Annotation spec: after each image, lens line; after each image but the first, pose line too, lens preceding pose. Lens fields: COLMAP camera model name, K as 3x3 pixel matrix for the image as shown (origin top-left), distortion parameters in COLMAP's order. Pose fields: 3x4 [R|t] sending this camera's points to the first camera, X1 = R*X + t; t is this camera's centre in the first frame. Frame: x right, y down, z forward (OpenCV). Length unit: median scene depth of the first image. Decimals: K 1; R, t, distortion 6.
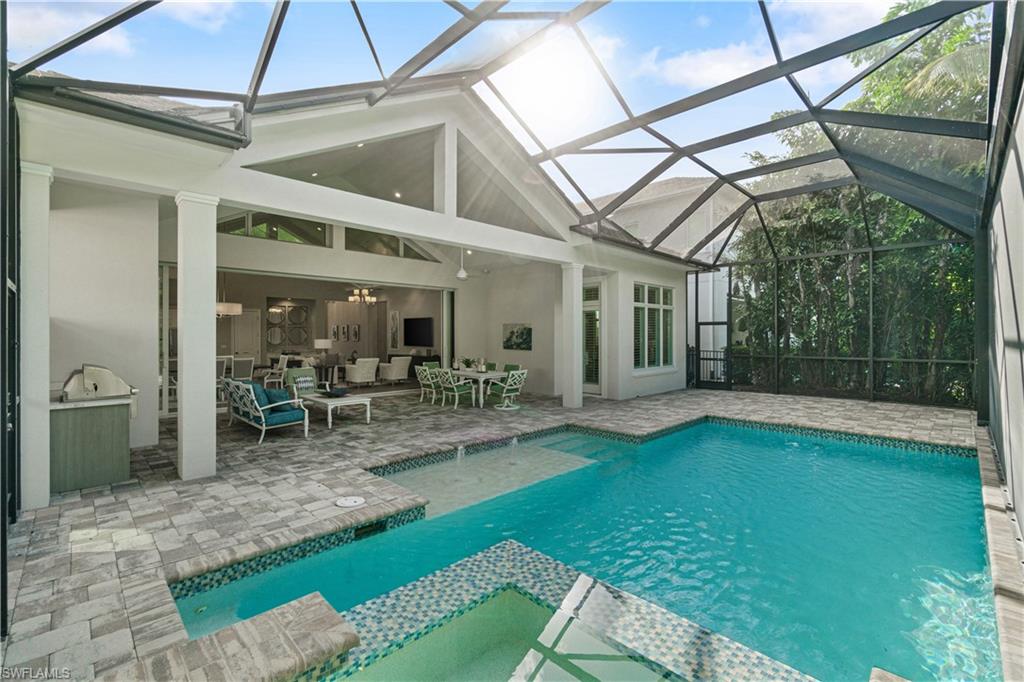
lens RADIAL K [[442.1, 0, 511.4], [0, 442.1, 342.1], [0, 0, 1]] dist [-0.006940, 0.002214]
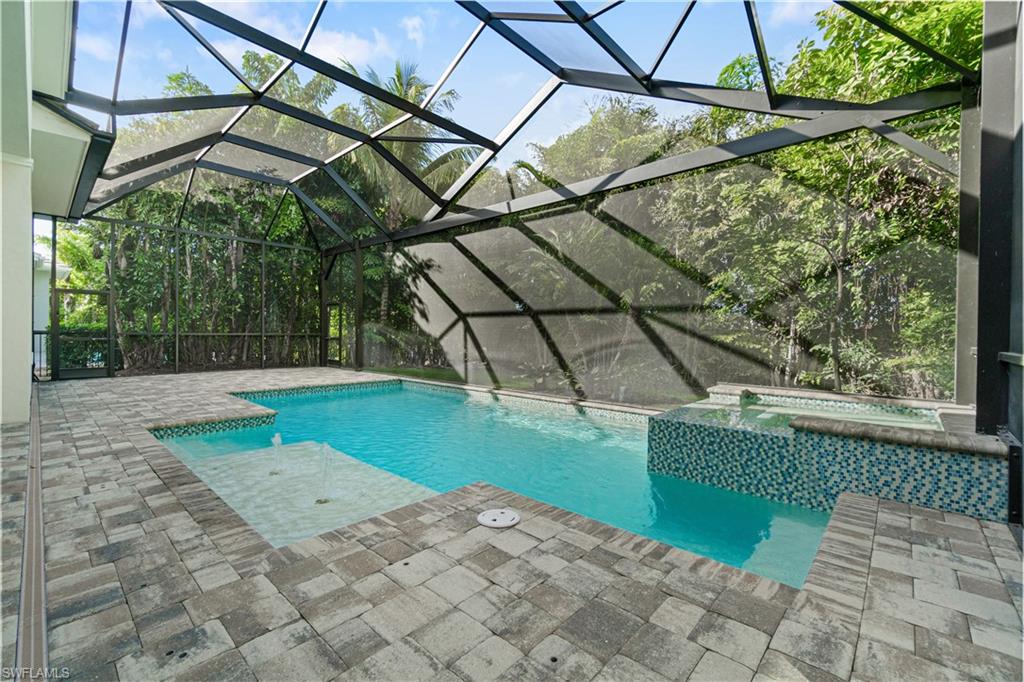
lens RADIAL K [[442.1, 0, 502.0], [0, 442.1, 334.6], [0, 0, 1]] dist [-0.006940, 0.002214]
pose [[-0.036416, -0.004843, 0.999325, -0.472970], [0.004892, 0.999975, 0.005025, 0.046887], [-0.999325, 0.005072, -0.036391, 0.485634]]
